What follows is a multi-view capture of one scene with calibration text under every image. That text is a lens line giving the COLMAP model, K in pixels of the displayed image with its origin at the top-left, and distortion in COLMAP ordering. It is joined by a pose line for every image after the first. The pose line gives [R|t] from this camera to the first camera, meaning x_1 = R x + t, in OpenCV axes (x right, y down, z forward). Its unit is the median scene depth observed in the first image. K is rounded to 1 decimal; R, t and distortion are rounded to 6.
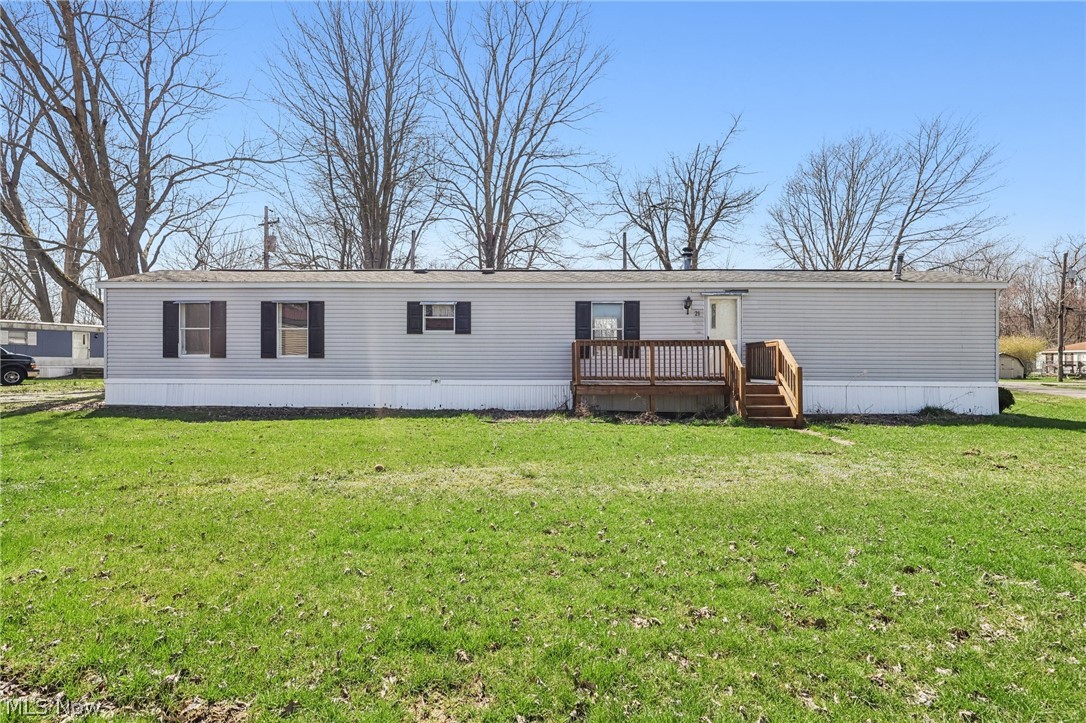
lens RADIAL K [[503.1, 0, 544.1], [0, 503.1, 361.6], [0, 0, 1]] dist [-0.002515, 0.000386]
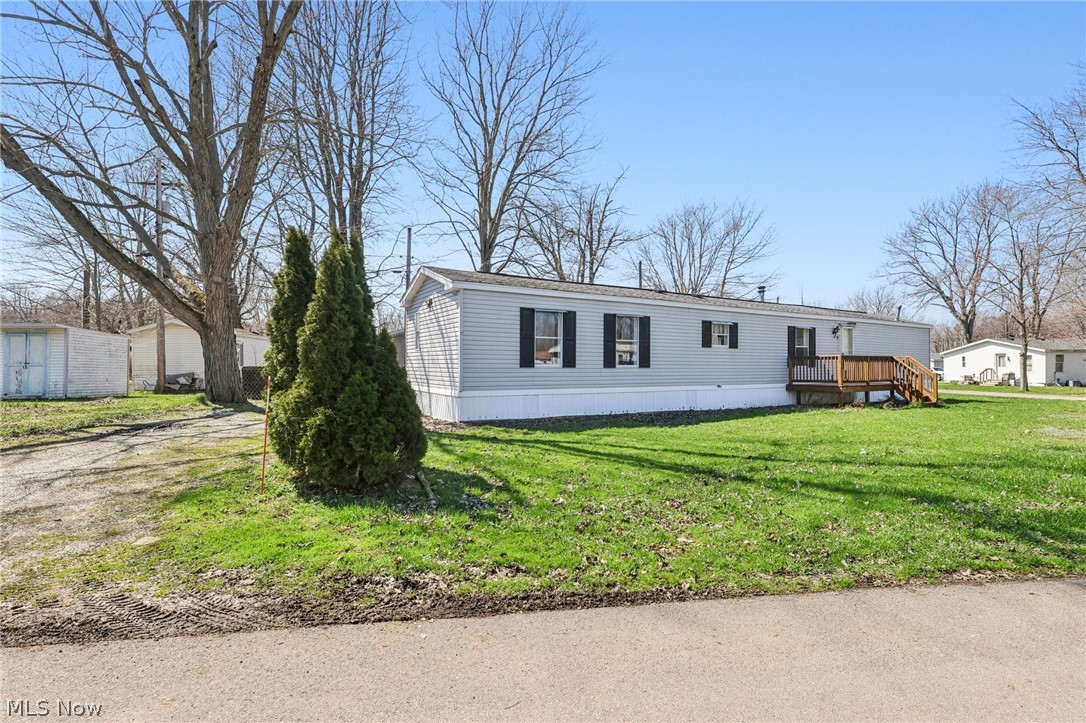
lens RADIAL K [[503.1, 0, 545.7], [0, 503.1, 362.9], [0, 0, 1]] dist [-0.002515, 0.000386]
pose [[0.851848, 0.002721, 0.523782, -1.210400], [0.000771, 0.999979, -0.006449, -0.010675], [-0.523789, 0.005897, 0.851828, 0.177050]]
